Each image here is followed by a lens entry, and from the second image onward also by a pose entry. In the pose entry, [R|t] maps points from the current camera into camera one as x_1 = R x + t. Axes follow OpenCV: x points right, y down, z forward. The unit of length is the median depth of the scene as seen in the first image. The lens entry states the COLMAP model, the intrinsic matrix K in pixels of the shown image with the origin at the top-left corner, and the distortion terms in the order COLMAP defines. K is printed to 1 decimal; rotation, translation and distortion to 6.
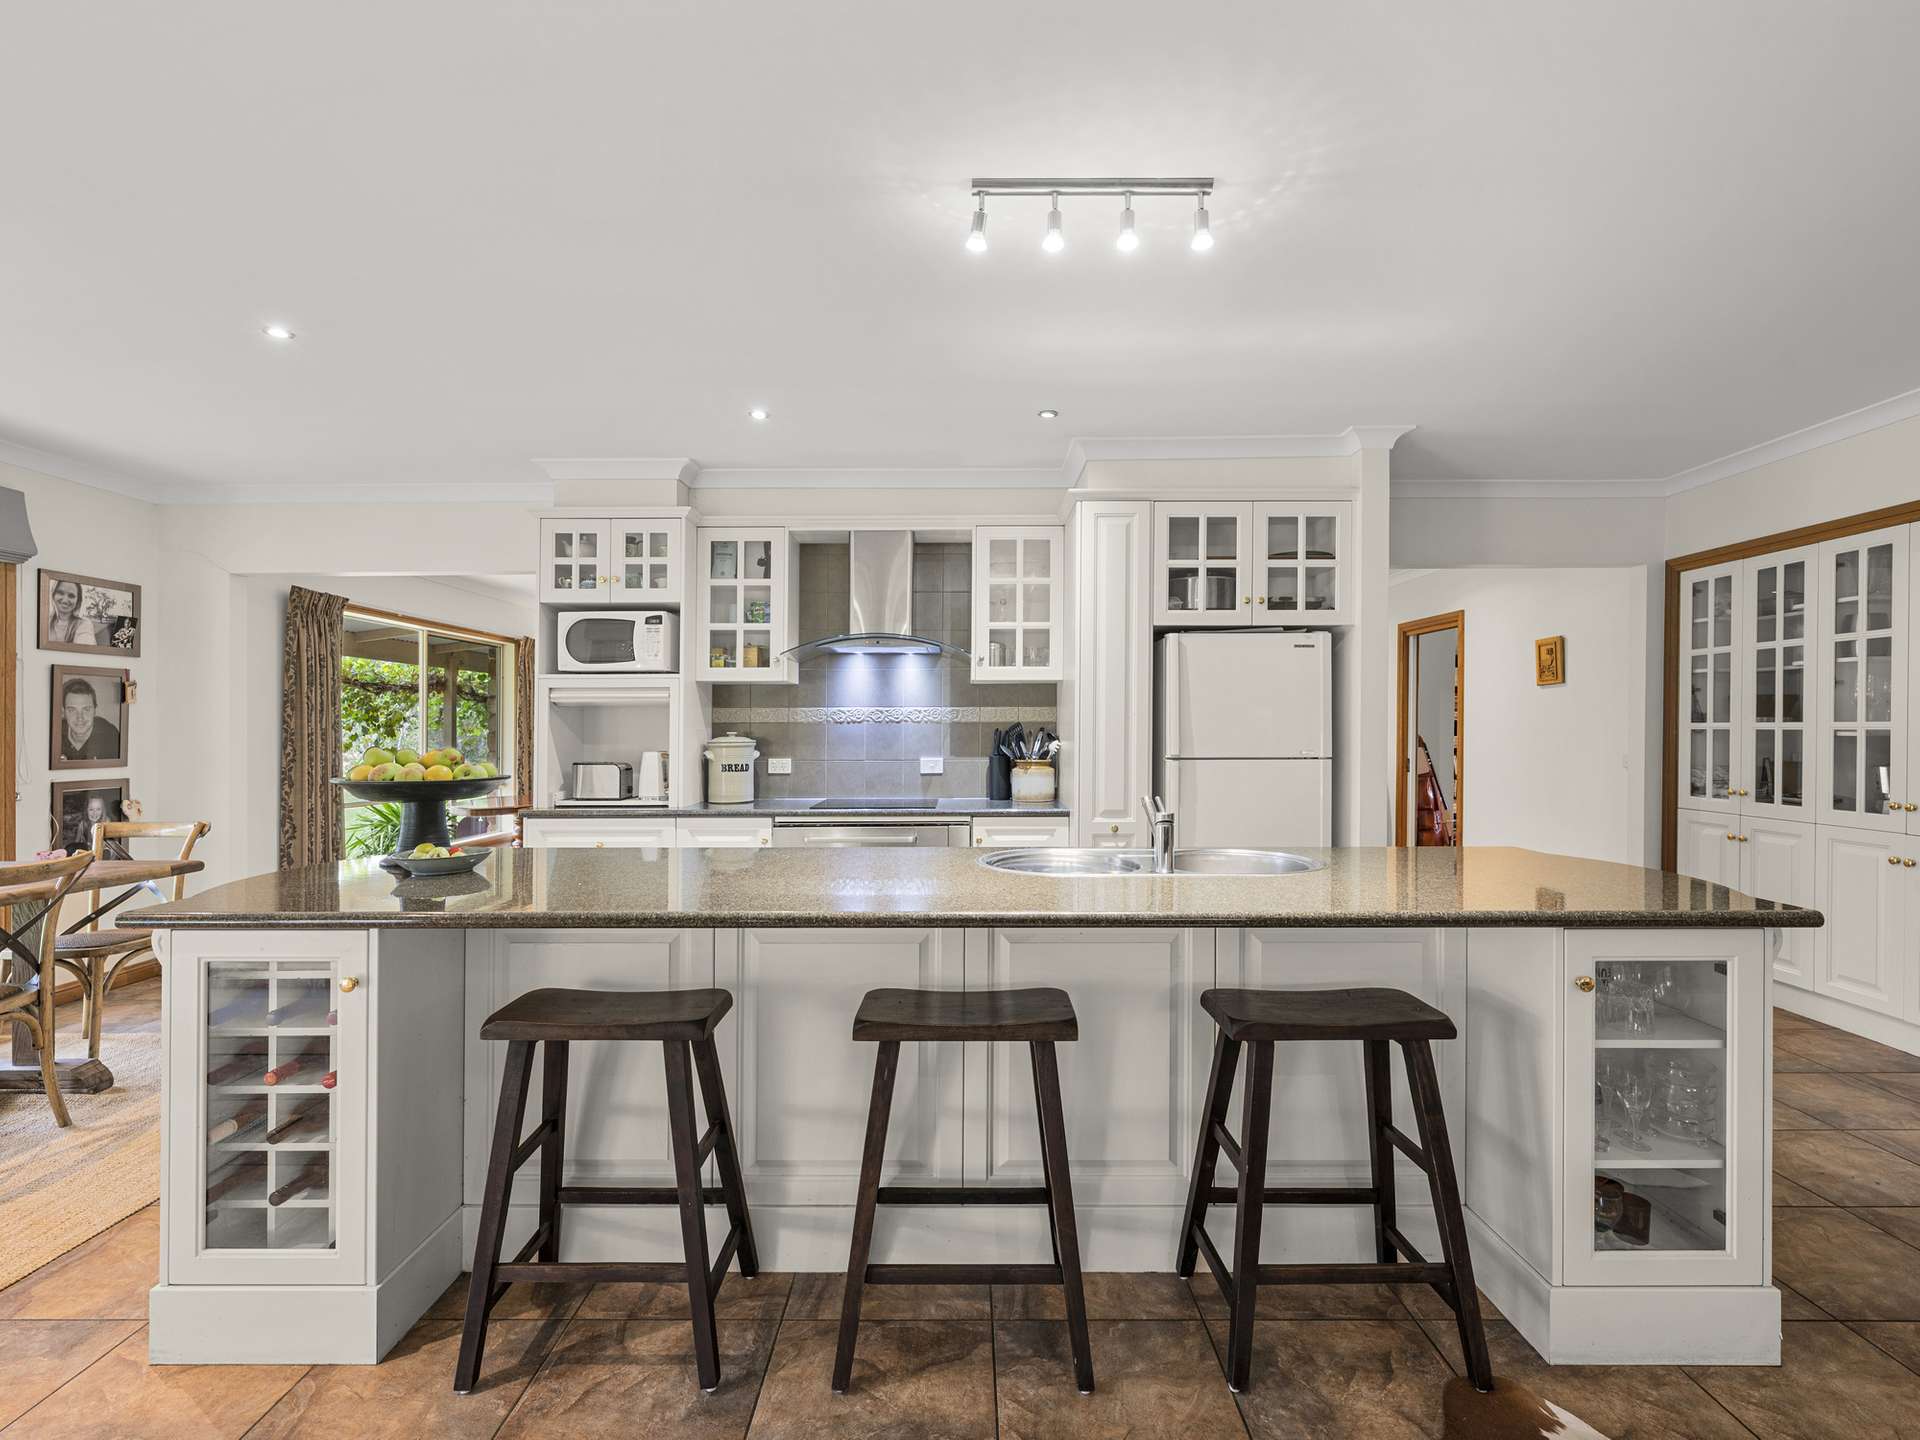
lens RADIAL K [[870.5, 0, 957.0], [0, 870.5, 731.6], [0, 0, 1]] dist [0.000693, -0.000372]
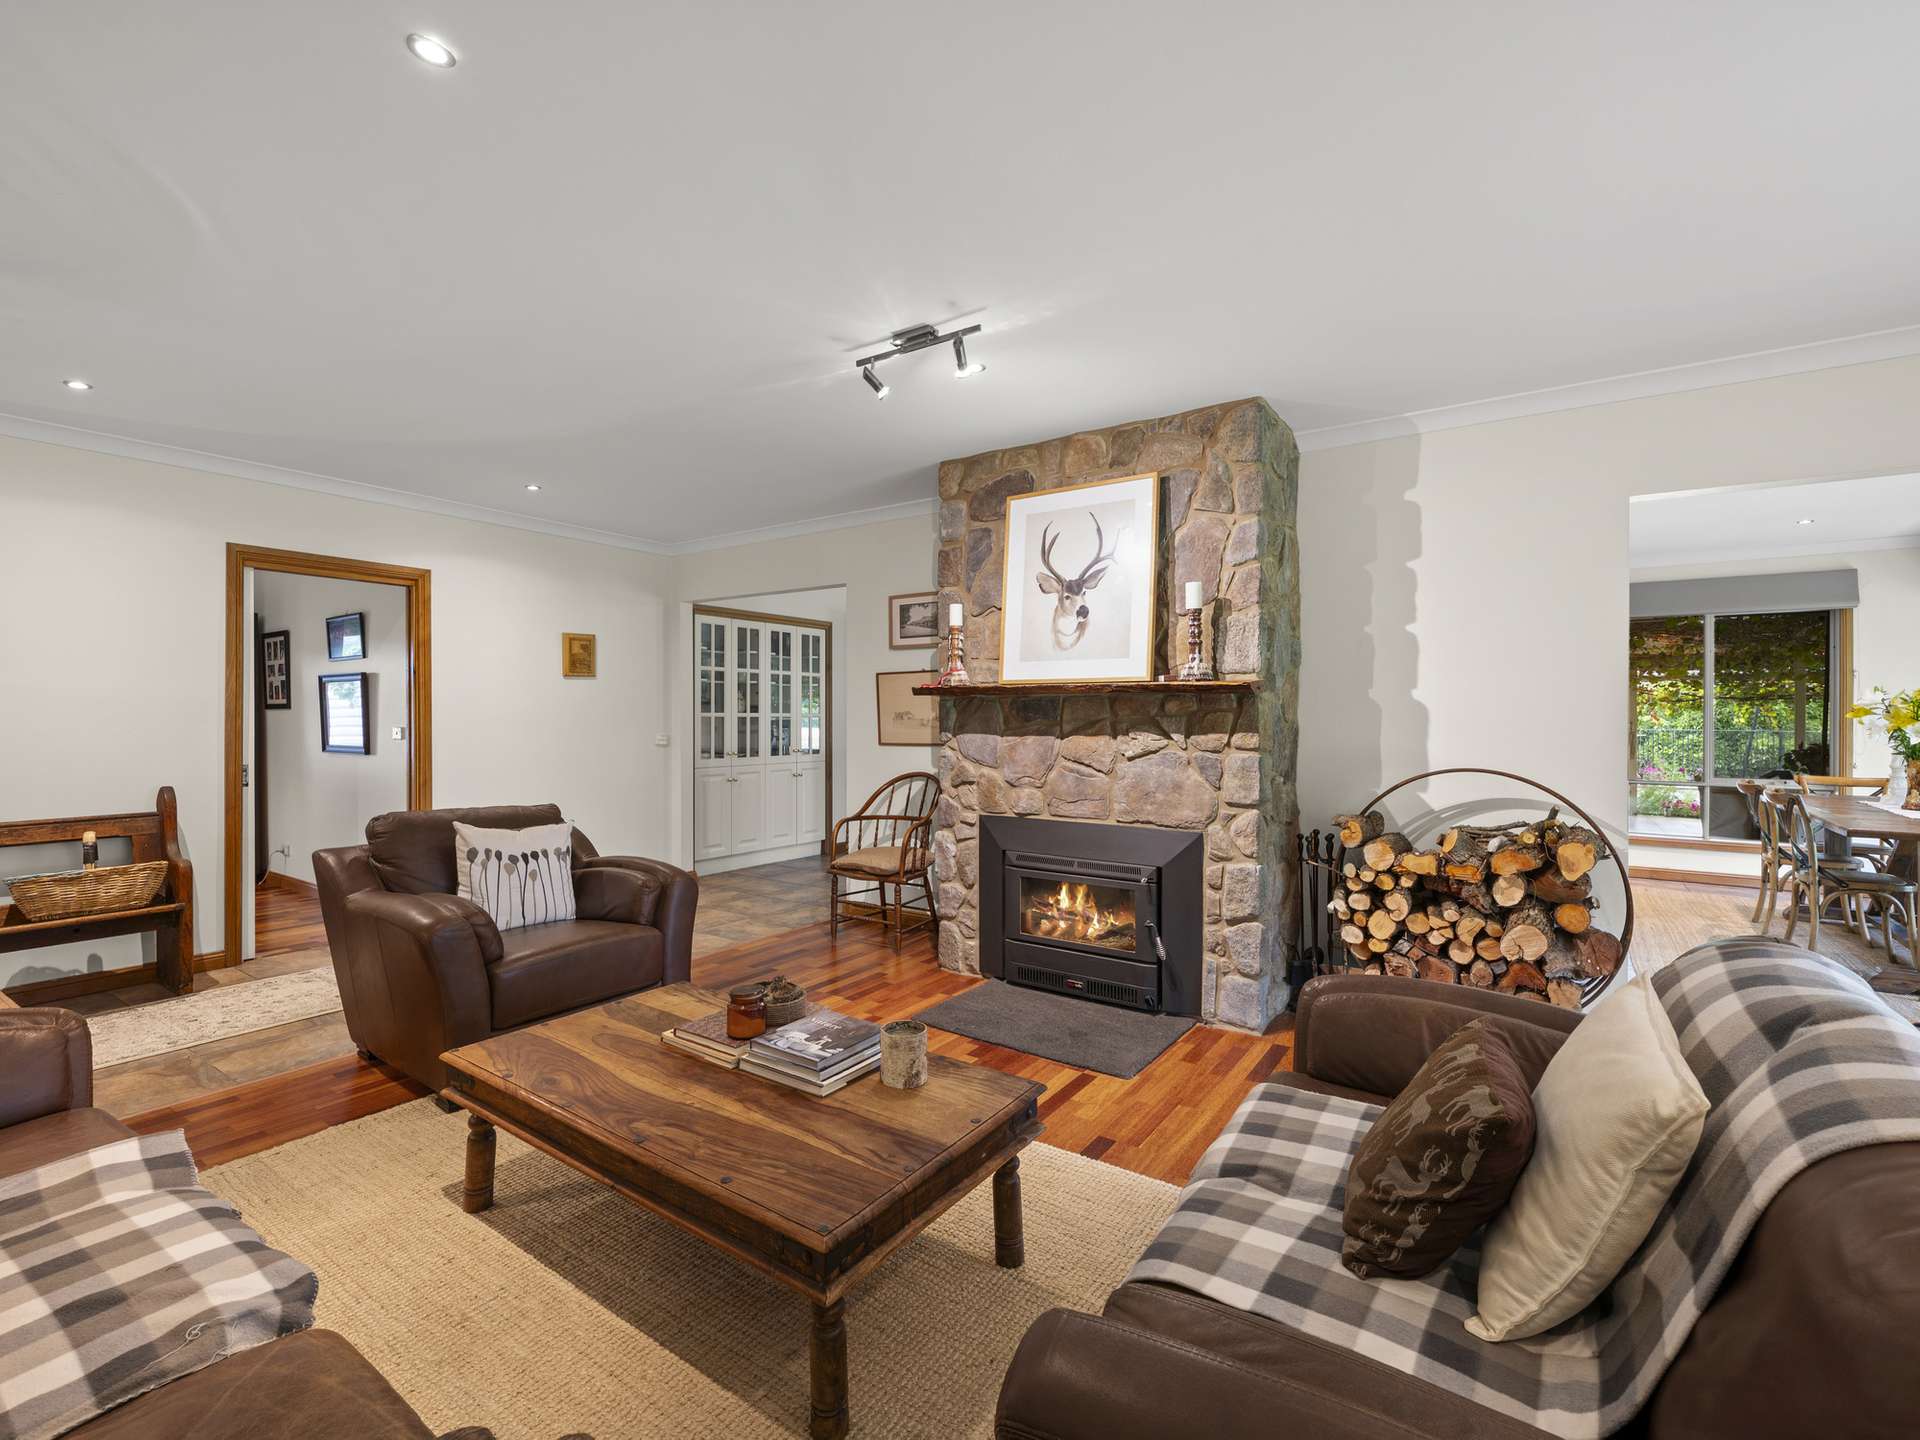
lens RADIAL K [[870.5, 0, 957.8], [0, 870.5, 720.9], [0, 0, 1]] dist [0.000693, -0.000372]
pose [[-0.824289, 0.001744, 0.566166, -0.197708], [0.005128, 0.999977, 0.004387, 0.000272], [-0.566146, 0.006519, -0.824279, 0.946132]]
